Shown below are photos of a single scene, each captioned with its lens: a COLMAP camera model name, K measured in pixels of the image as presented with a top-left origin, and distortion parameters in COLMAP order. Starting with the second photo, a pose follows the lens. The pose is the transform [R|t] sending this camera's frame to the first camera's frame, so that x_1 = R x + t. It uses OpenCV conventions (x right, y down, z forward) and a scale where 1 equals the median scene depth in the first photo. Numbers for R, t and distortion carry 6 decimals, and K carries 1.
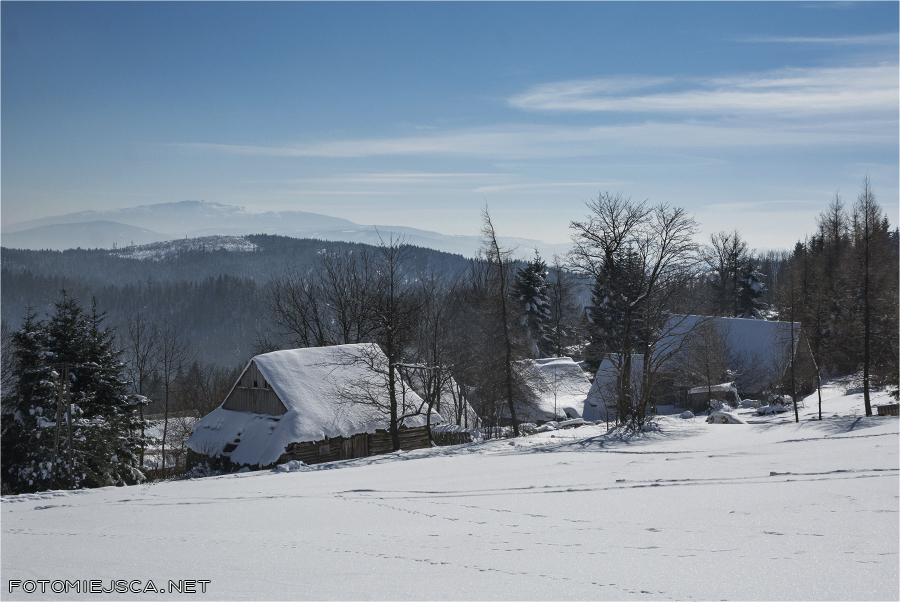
lens RADIAL K [[1327.9, 0, 450.0], [0, 1327.9, 301.0], [0, 0, 1]] dist [-0.047831, -0.002575]
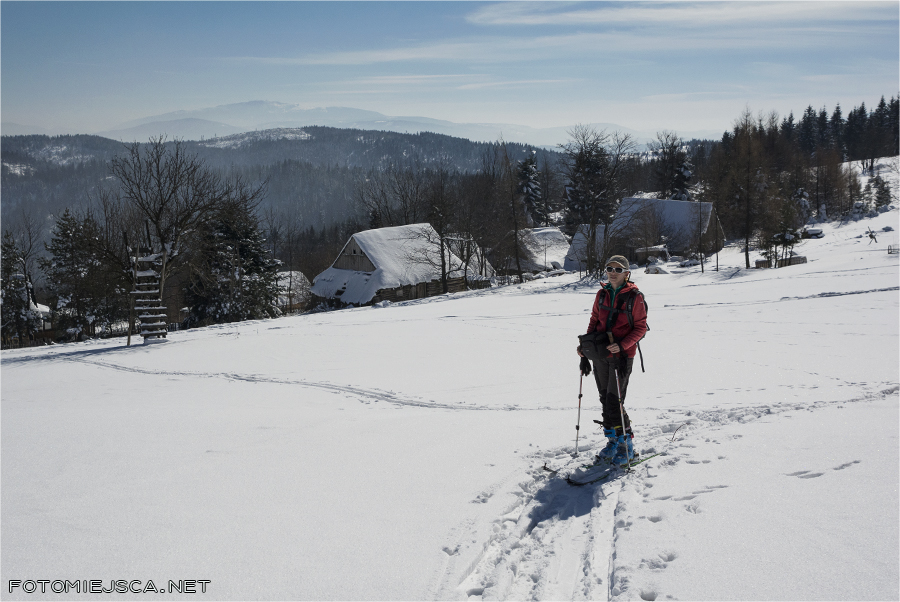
lens RADIAL K [[1327.9, 0, 450.0], [0, 1327.9, 301.0], [0, 0, 1]] dist [-0.047831, -0.002575]
pose [[0.999782, -0.012063, 0.017024, -0.058803], [0.009893, 0.992448, 0.122267, -0.065664], [-0.018370, -0.122072, 0.992351, -0.524374]]
